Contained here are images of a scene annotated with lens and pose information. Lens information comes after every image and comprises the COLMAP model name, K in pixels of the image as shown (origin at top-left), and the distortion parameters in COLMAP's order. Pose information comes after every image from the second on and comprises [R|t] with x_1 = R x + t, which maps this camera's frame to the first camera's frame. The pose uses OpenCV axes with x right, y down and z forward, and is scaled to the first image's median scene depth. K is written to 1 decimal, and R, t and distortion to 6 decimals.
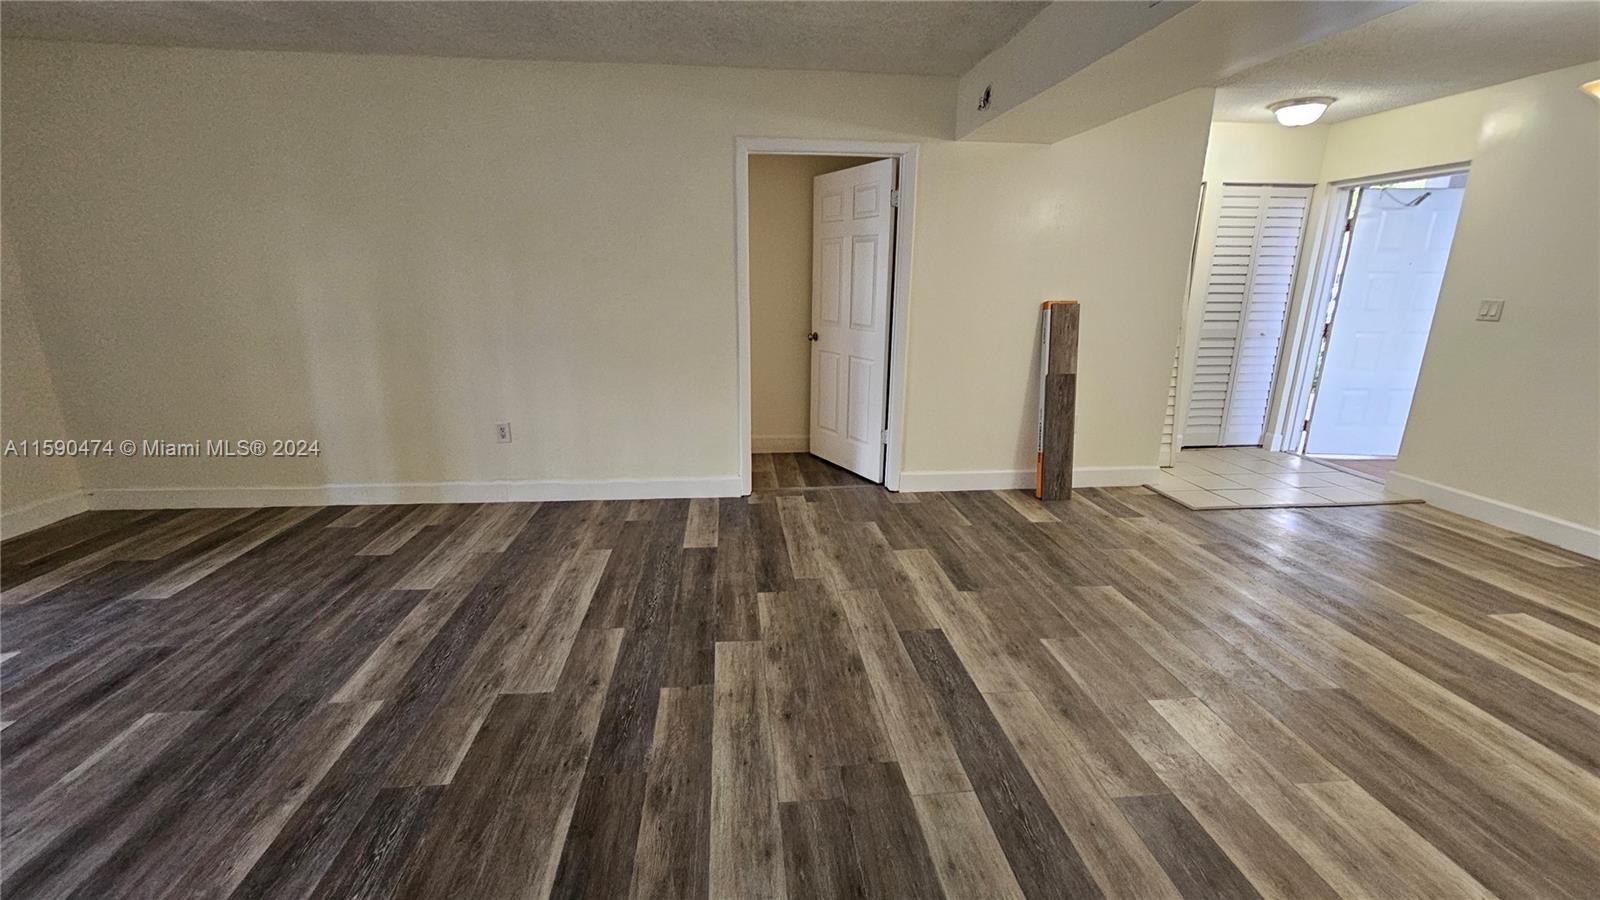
lens RADIAL K [[666.6, 0, 800.0], [0, 666.6, 450.0], [0, 0, 1]] dist [-0.000116, -0.000074]
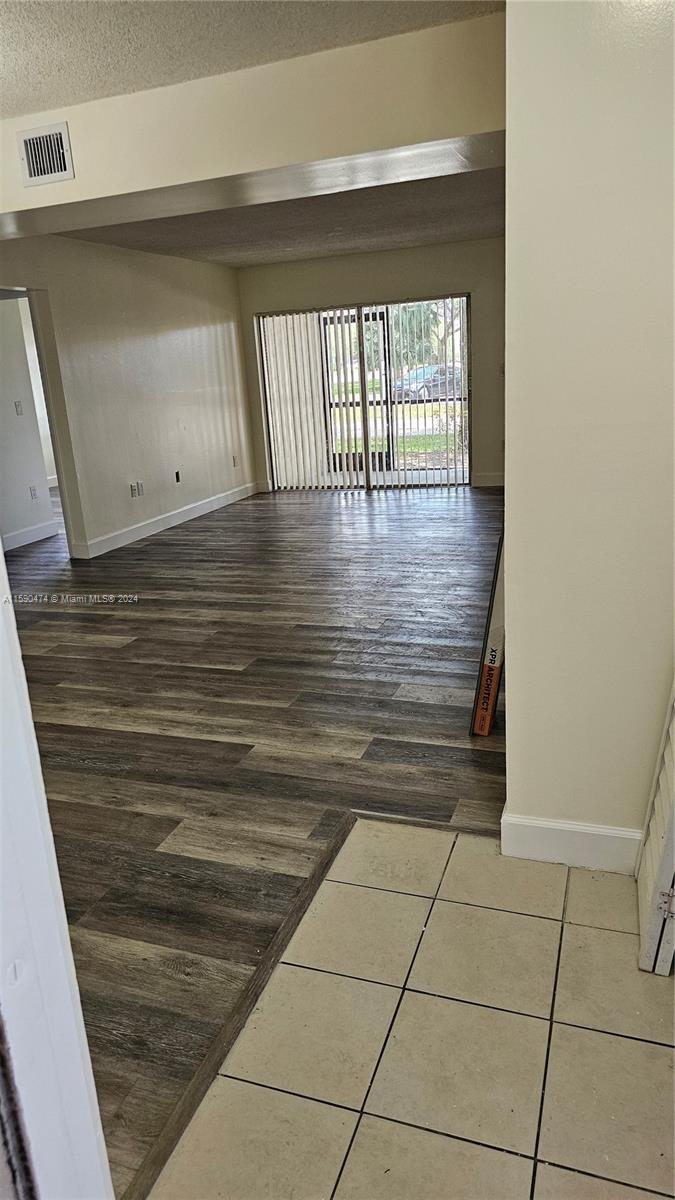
lens RADIAL K [[819.7, 0, 330.5], [0, 819.7, 622.6], [0, 0, 1]] dist [0.042392, -0.139478]
pose [[-0.448714, 0.289512, -0.845481, 1.625846], [-0.171574, 0.900565, 0.399432, -0.450840], [0.877051, 0.324293, -0.354423, 1.709012]]
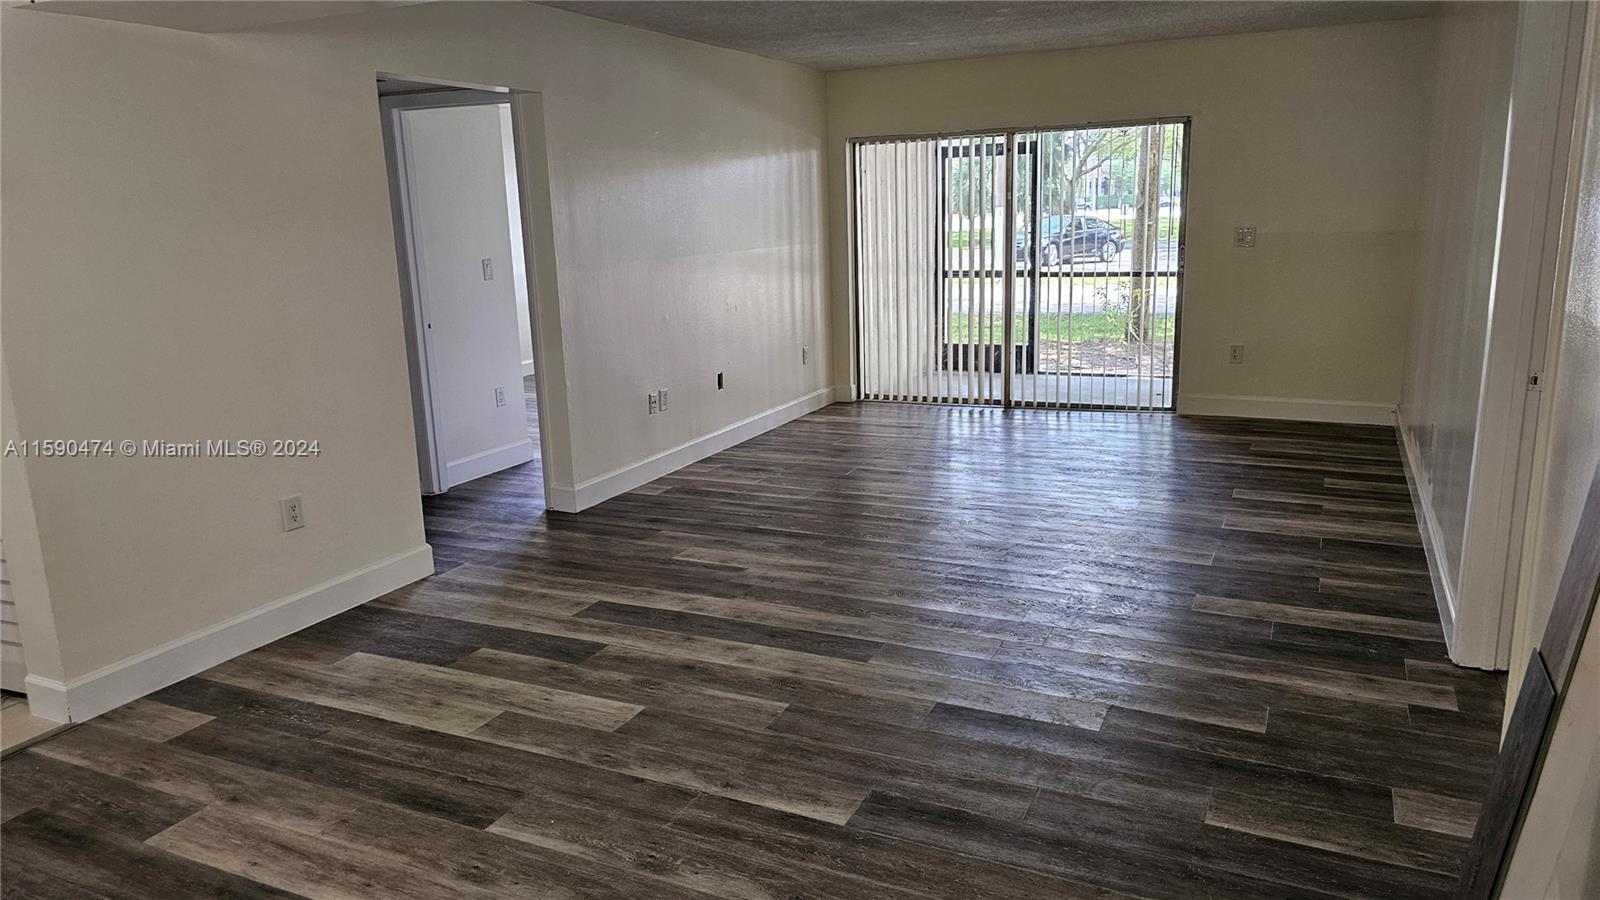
lens RADIAL K [[1092.9, 0, 800.0], [0, 1092.9, 450.0], [0, 0, 1]] dist [0.042392, -0.139478]
pose [[-0.535005, 0.191854, -0.822777, 1.260237], [-0.191601, 0.920946, 0.339333, -0.401269], [0.822836, 0.339190, -0.455951, 1.388817]]
